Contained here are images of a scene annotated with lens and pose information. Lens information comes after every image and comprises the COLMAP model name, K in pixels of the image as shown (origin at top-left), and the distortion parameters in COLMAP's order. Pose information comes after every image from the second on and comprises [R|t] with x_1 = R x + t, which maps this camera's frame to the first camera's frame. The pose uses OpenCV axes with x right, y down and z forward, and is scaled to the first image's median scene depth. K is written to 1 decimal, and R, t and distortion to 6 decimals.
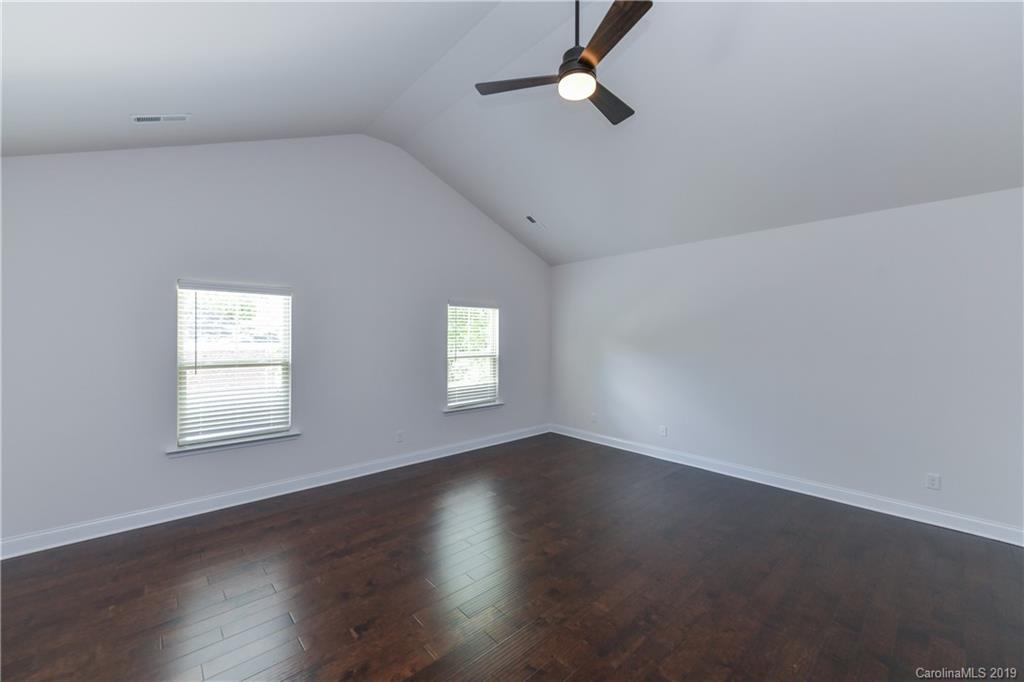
lens RADIAL K [[411.4, 0, 500.7], [0, 411.4, 344.5], [0, 0, 1]] dist [0.006450, -0.002488]
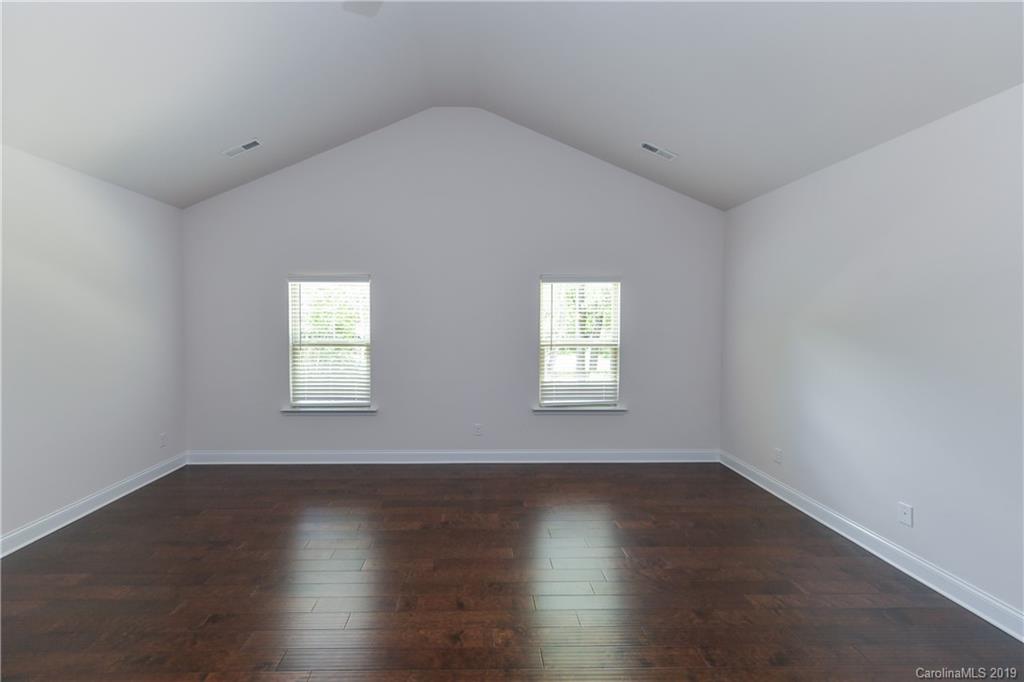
lens RADIAL K [[411.4, 0, 512.7], [0, 411.4, 337.6], [0, 0, 1]] dist [0.006450, -0.002488]
pose [[0.748500, 0.026826, -0.662592, 0.371292], [-0.010613, 0.999538, 0.028478, -0.006034], [0.663049, -0.014284, 0.748439, 0.337322]]
